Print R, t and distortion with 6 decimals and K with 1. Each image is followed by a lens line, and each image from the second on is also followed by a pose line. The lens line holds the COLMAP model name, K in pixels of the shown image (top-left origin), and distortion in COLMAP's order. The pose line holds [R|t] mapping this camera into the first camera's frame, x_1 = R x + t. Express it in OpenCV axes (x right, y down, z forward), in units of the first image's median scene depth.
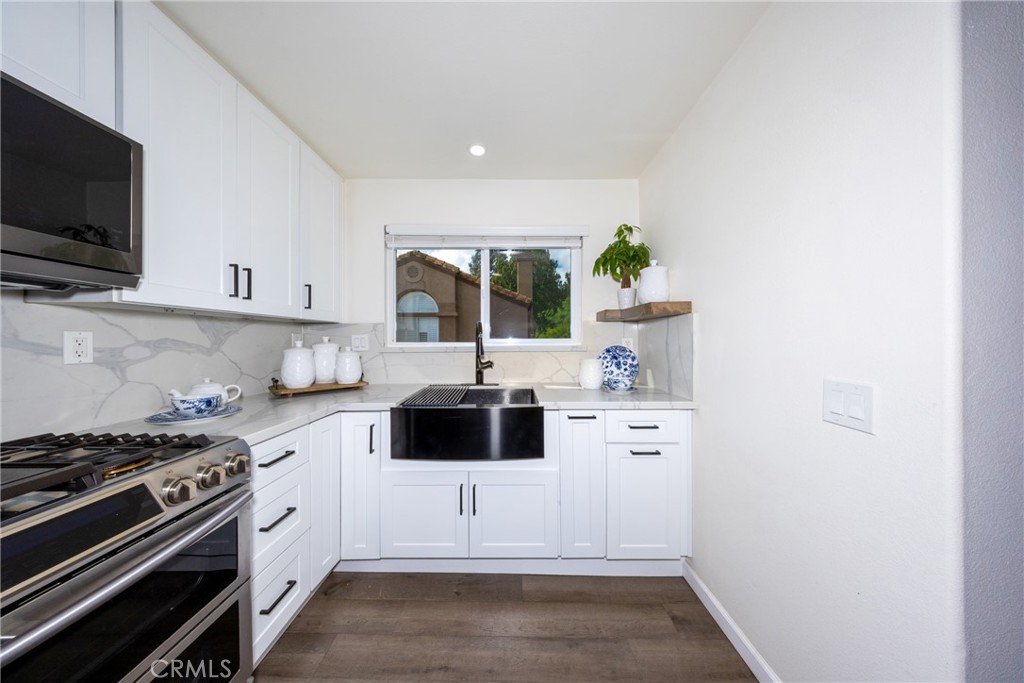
lens RADIAL K [[296.4, 0, 510.8], [0, 296.4, 340.1], [0, 0, 1]] dist [-0.005451, -0.000411]
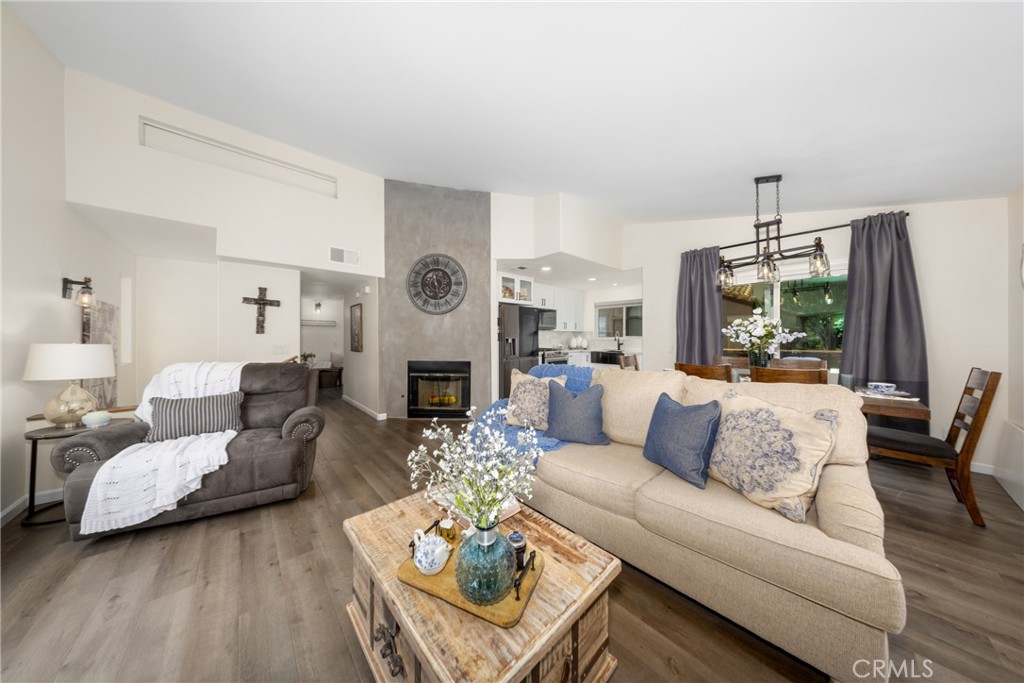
lens RADIAL K [[296.4, 0, 517.6], [0, 296.4, 337.7], [0, 0, 1]] dist [-0.005451, -0.000411]
pose [[0.696201, 0.010179, -0.717775, 1.763272], [-0.003326, 0.999934, 0.010954, -0.025497], [0.717839, -0.005239, 0.696189, -2.528680]]
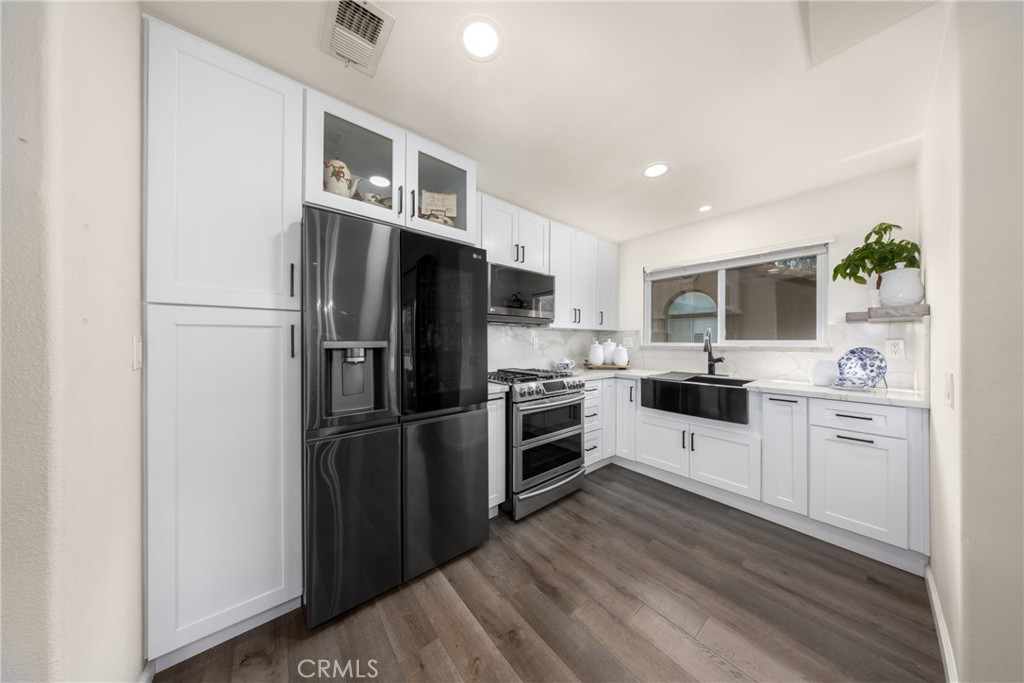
lens RADIAL K [[296.4, 0, 510.7], [0, 296.4, 340.2], [0, 0, 1]] dist [-0.005451, -0.000411]
pose [[0.636698, 0.003228, -0.771107, 0.414465], [-0.005609, 0.999984, -0.000446, 0.001367], [0.771093, 0.004609, 0.636706, -0.664002]]
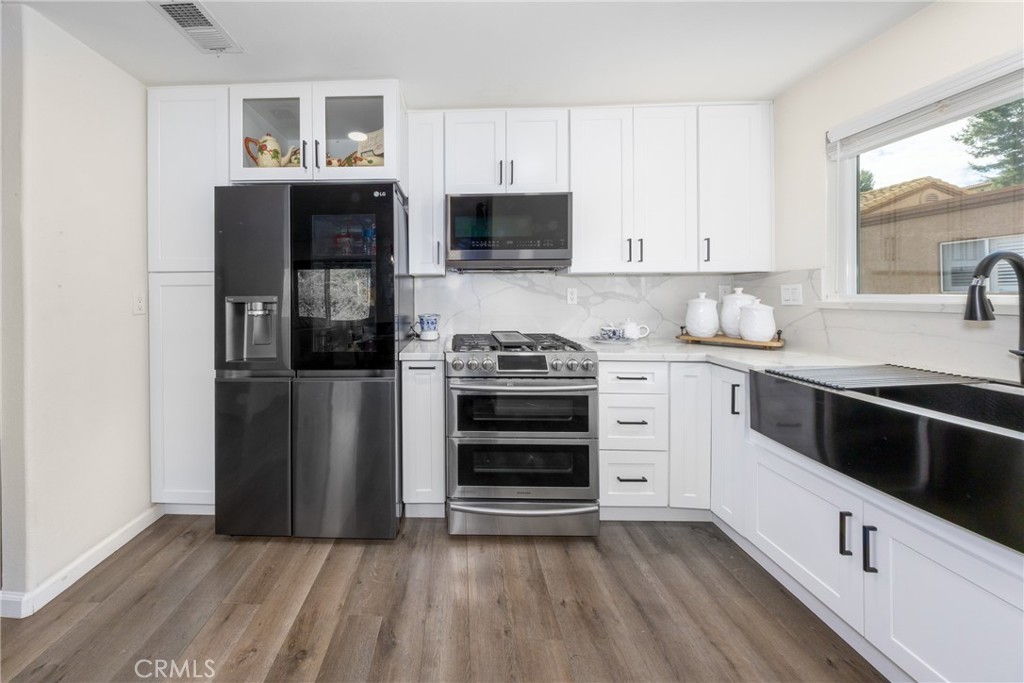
lens RADIAL K [[339.0, 0, 445.8], [0, 339.0, 294.6], [0, 0, 1]] dist [-0.003161, 0.000077]
pose [[-0.028277, 0.005480, -0.999585, 0.525899], [0.005367, 0.999971, 0.005331, -0.001249], [0.999586, -0.005214, -0.028306, 0.117168]]
